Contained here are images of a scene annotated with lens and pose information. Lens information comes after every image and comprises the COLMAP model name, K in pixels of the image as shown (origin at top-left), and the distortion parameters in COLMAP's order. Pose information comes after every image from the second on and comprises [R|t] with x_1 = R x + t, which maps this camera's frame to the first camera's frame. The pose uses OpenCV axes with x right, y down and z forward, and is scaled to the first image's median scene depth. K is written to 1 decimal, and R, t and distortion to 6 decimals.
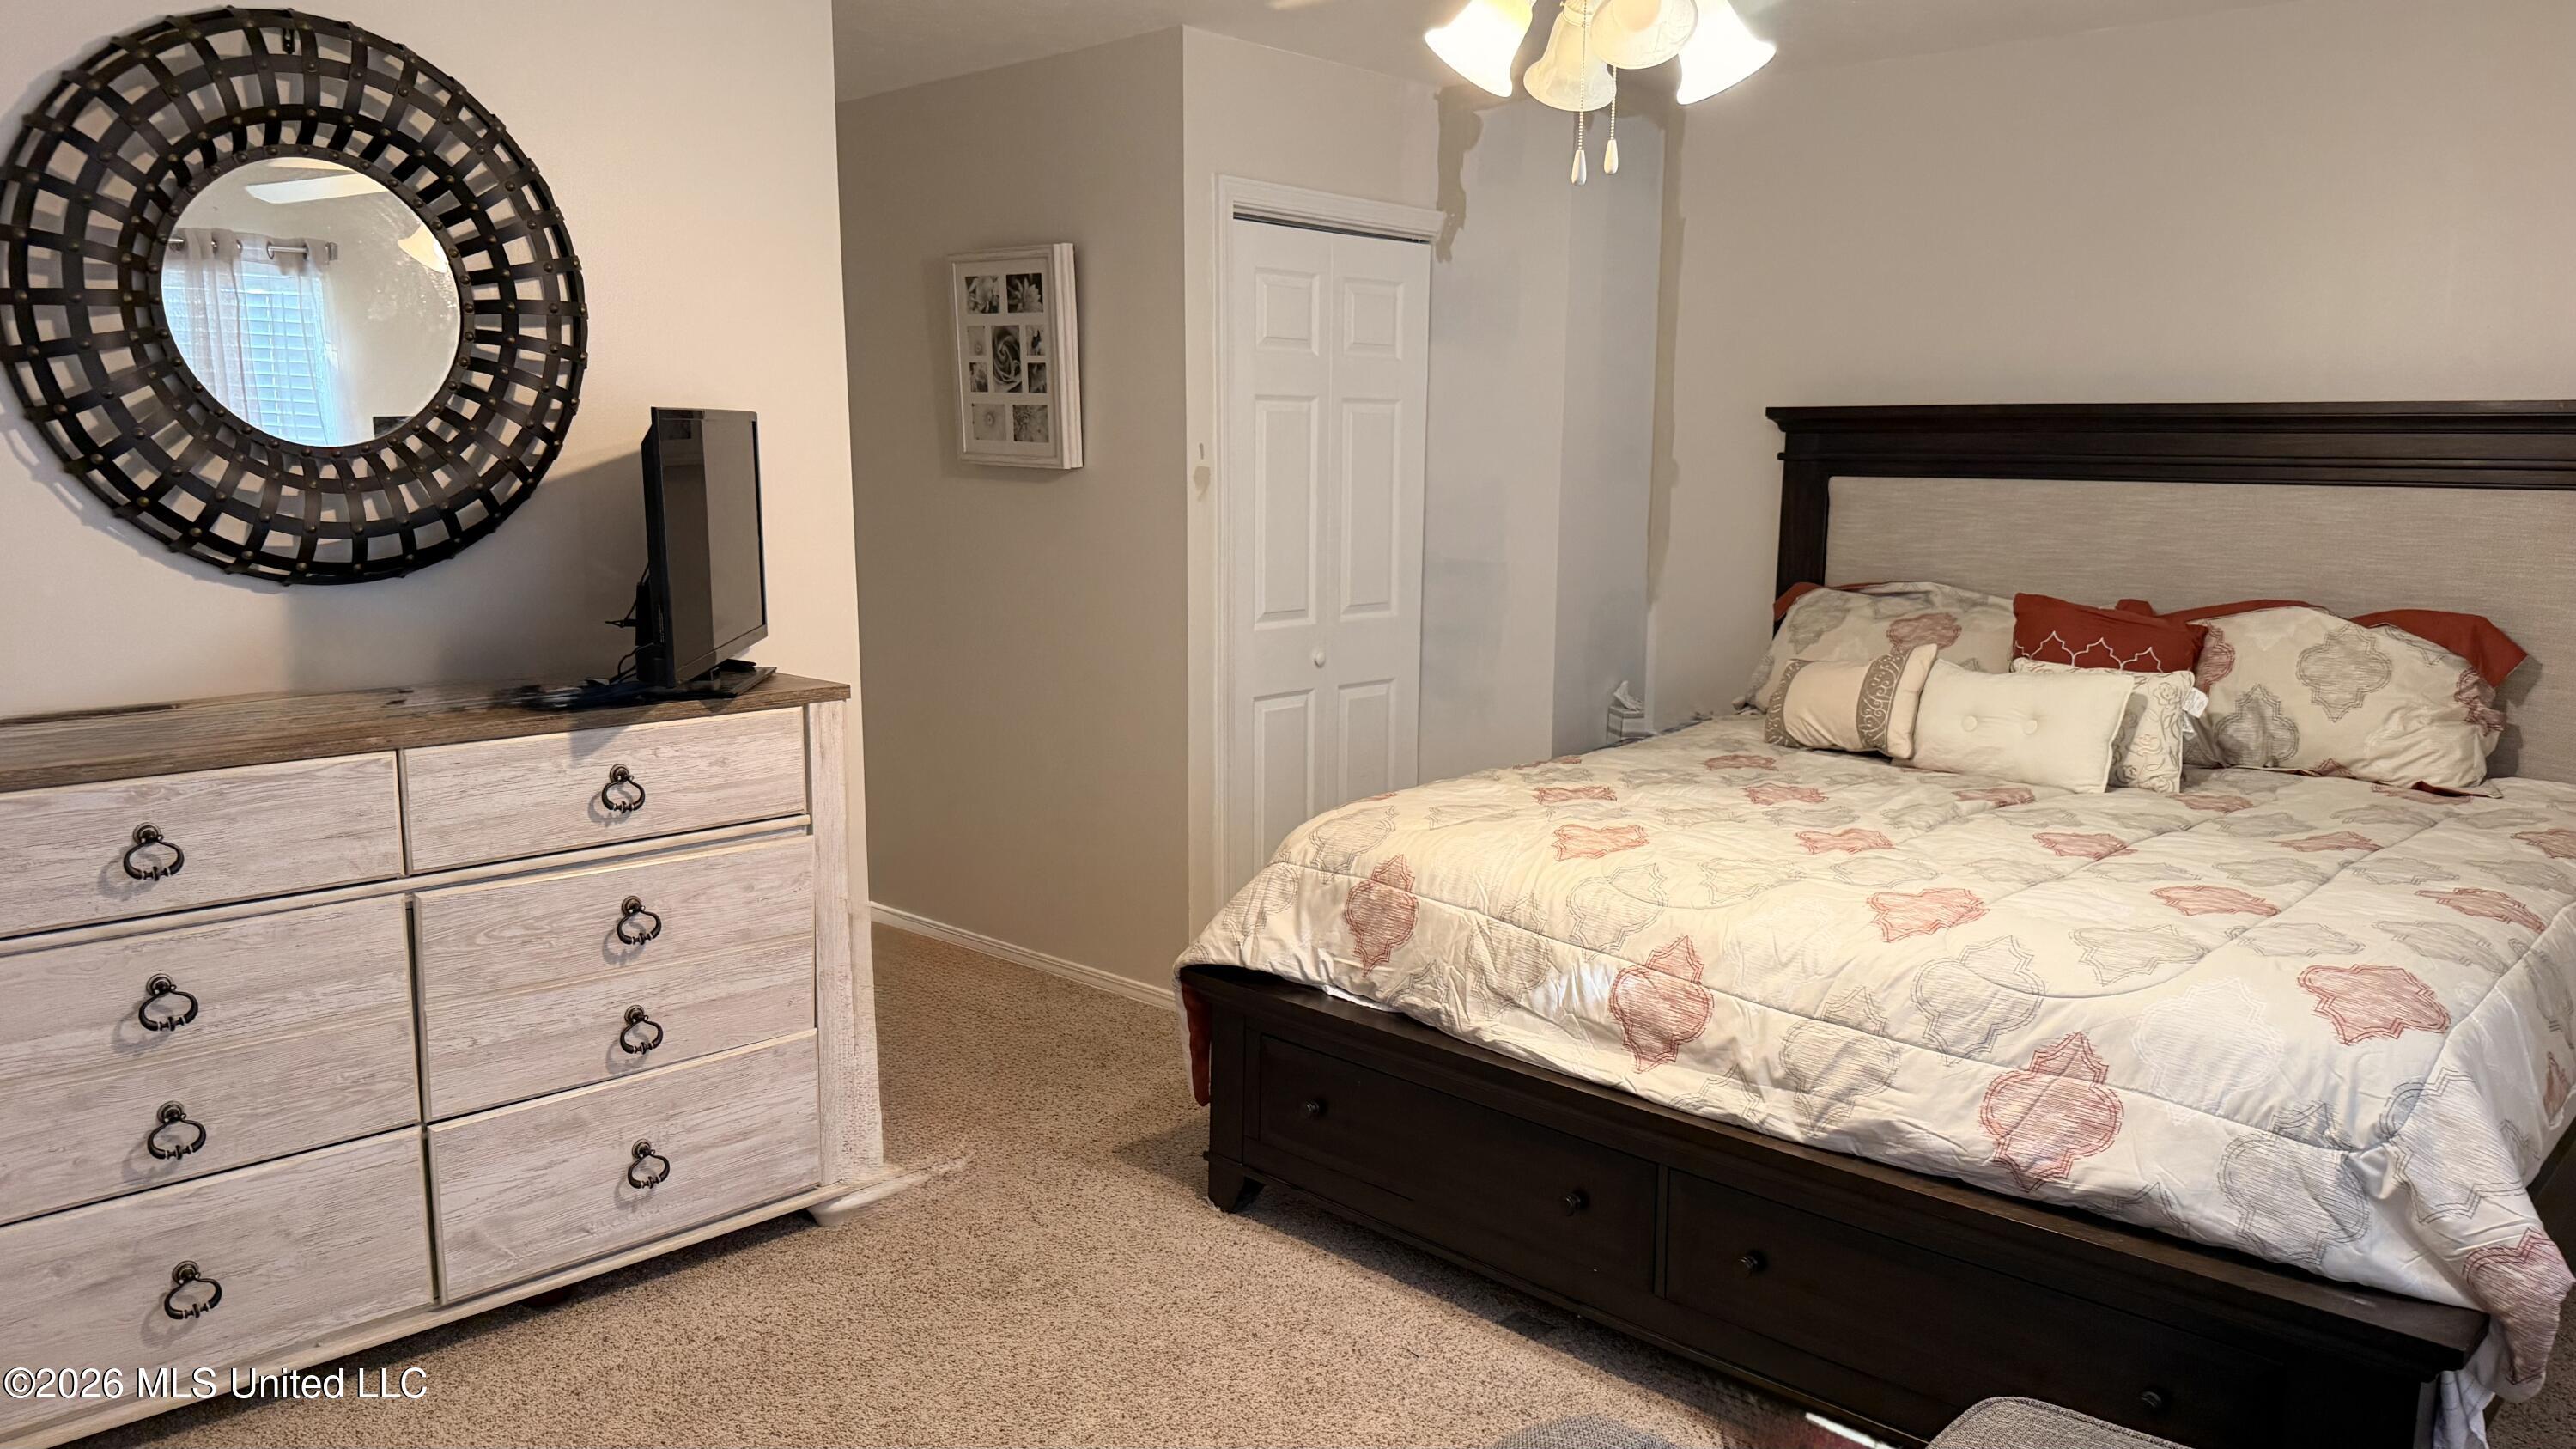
lens RADIAL K [[1793.7, 0, 1286.1], [0, 1793.7, 691.0], [0, 0, 1]] dist [0.107483, -0.158914]
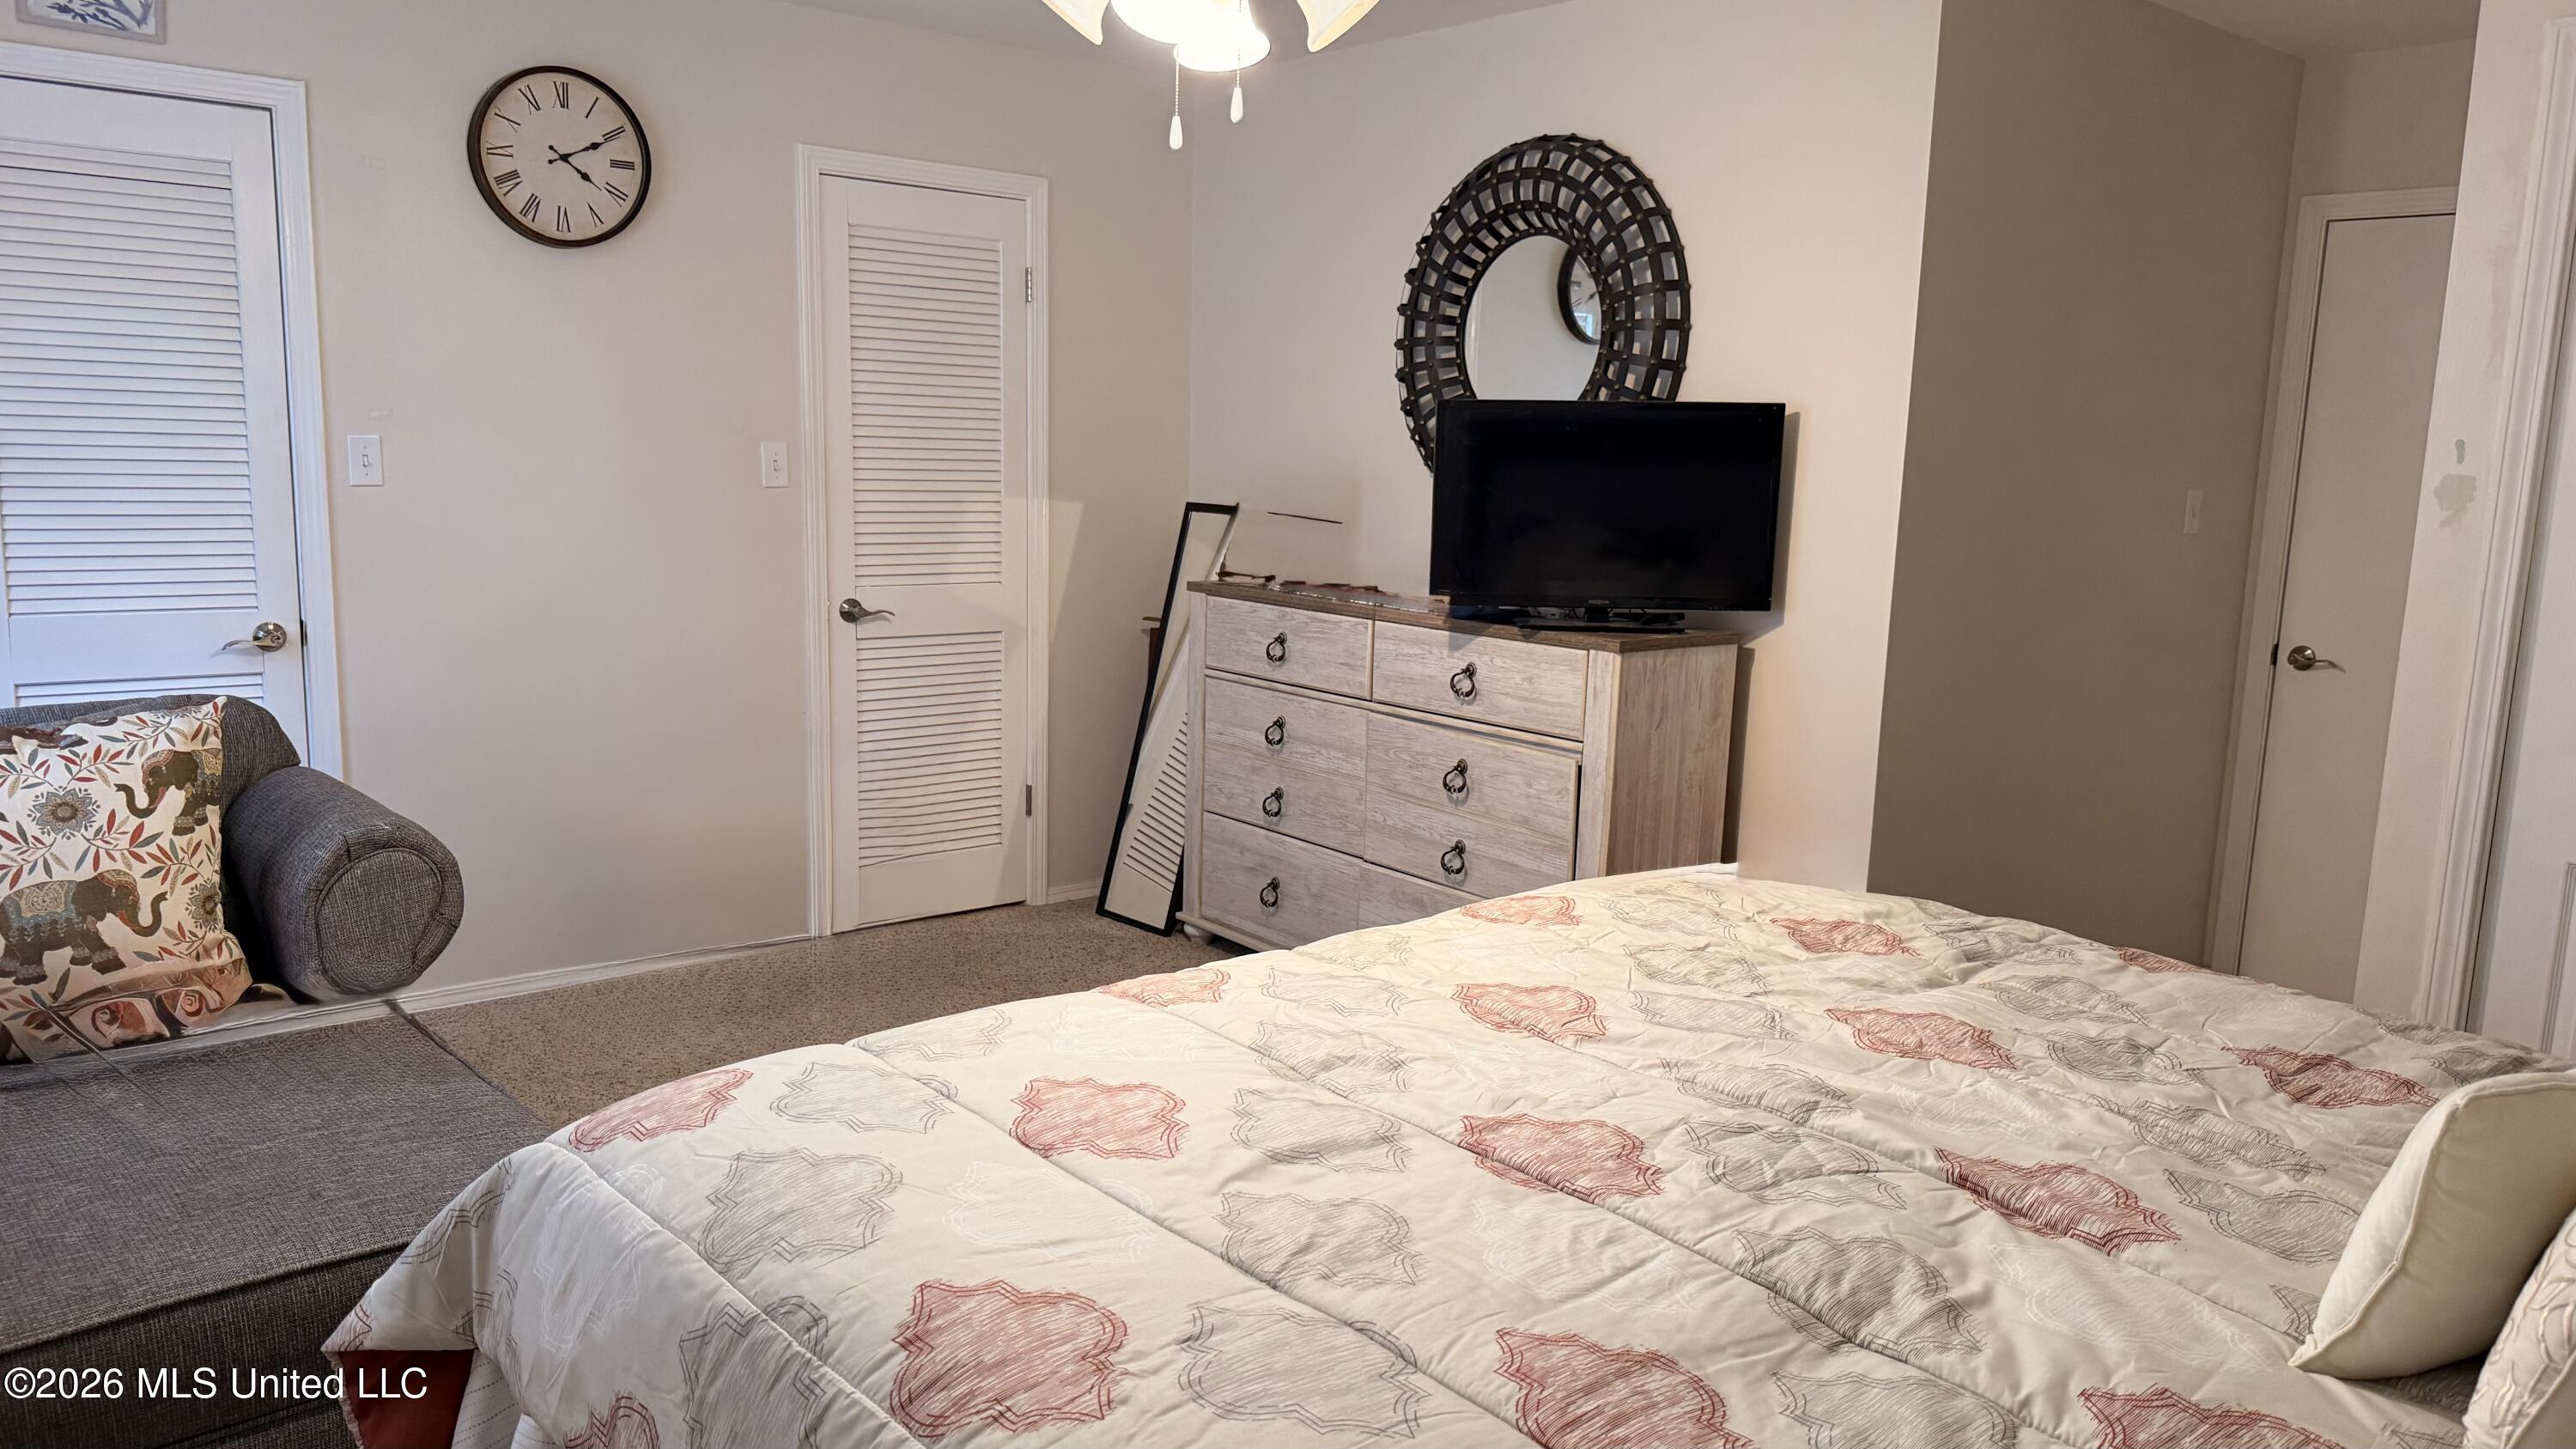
lens RADIAL K [[1794.0, 0, 1302.8], [0, 1794.0, 723.8], [0, 0, 1]] dist [0.085421, -0.155302]
pose [[-0.093330, 0.151854, -0.983987, 0.983590], [-0.161632, 0.972880, 0.165470, -0.118162], [0.982428, 0.174487, -0.066254, 0.977916]]
